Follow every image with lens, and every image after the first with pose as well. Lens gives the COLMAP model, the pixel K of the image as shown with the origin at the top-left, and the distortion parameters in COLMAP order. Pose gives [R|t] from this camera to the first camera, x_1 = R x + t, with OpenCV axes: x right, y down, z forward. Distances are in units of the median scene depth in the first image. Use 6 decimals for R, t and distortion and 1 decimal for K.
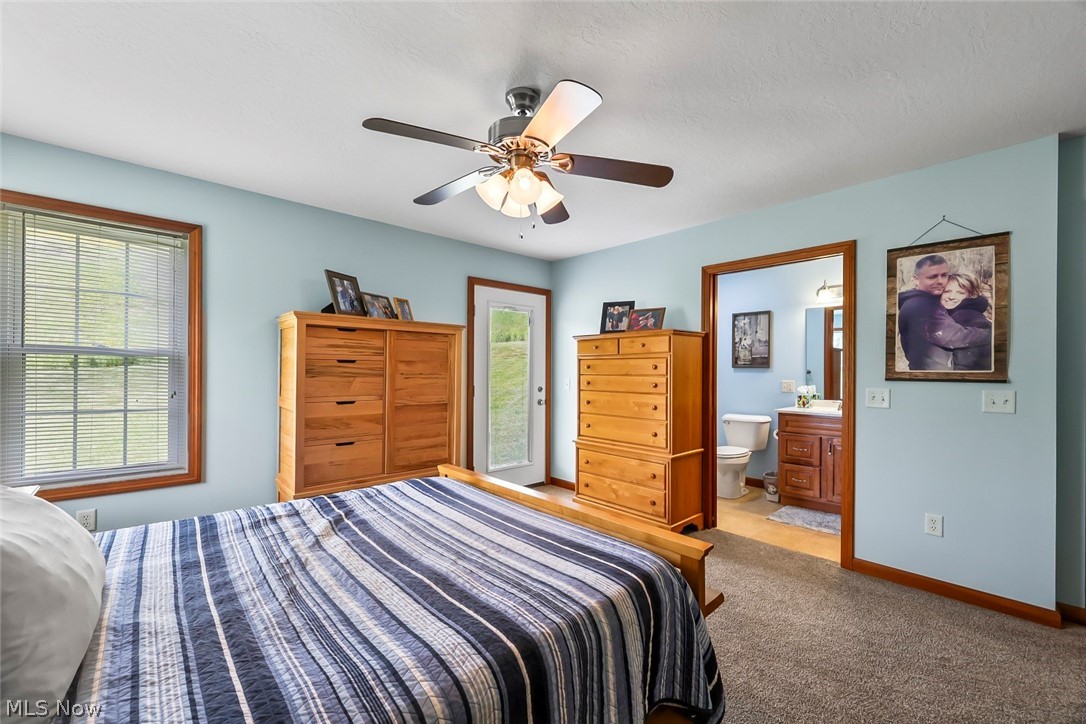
lens RADIAL K [[446.9, 0, 539.7], [0, 446.9, 366.0], [0, 0, 1]] dist [-0.001406, 0.000608]
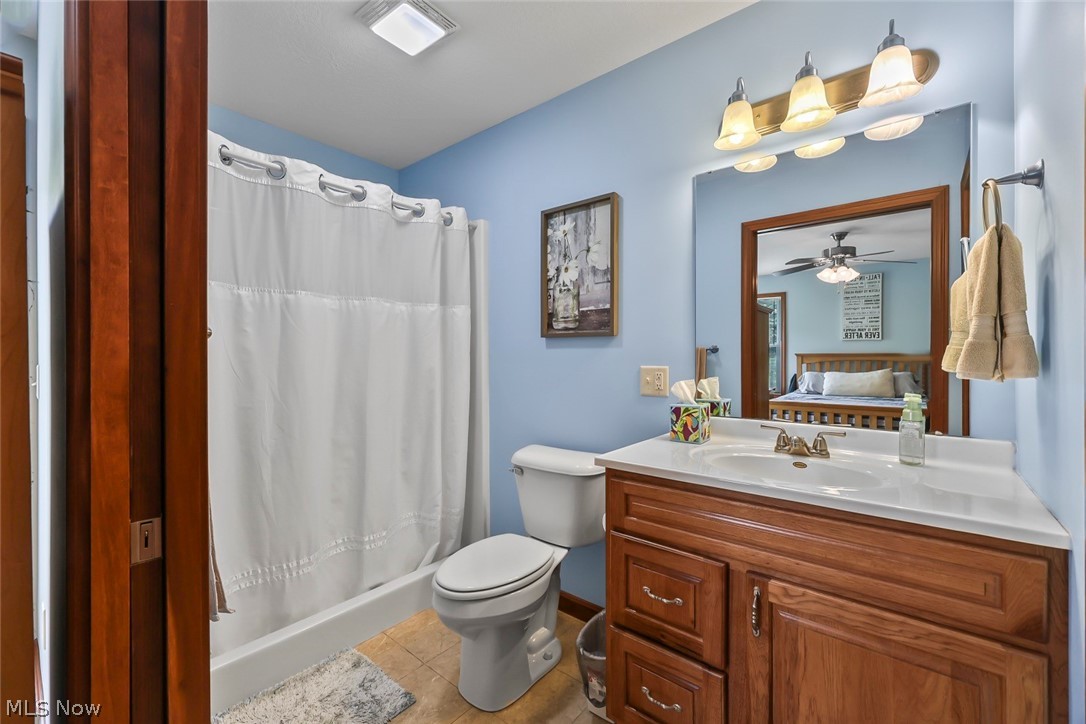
lens RADIAL K [[446.9, 0, 545.3], [0, 446.9, 352.9], [0, 0, 1]] dist [-0.001406, 0.000608]
pose [[0.989524, -0.007315, 0.144186, 0.387766], [0.007545, 0.999971, -0.001052, 0.019619], [-0.144174, 0.002129, 0.989550, 0.599565]]
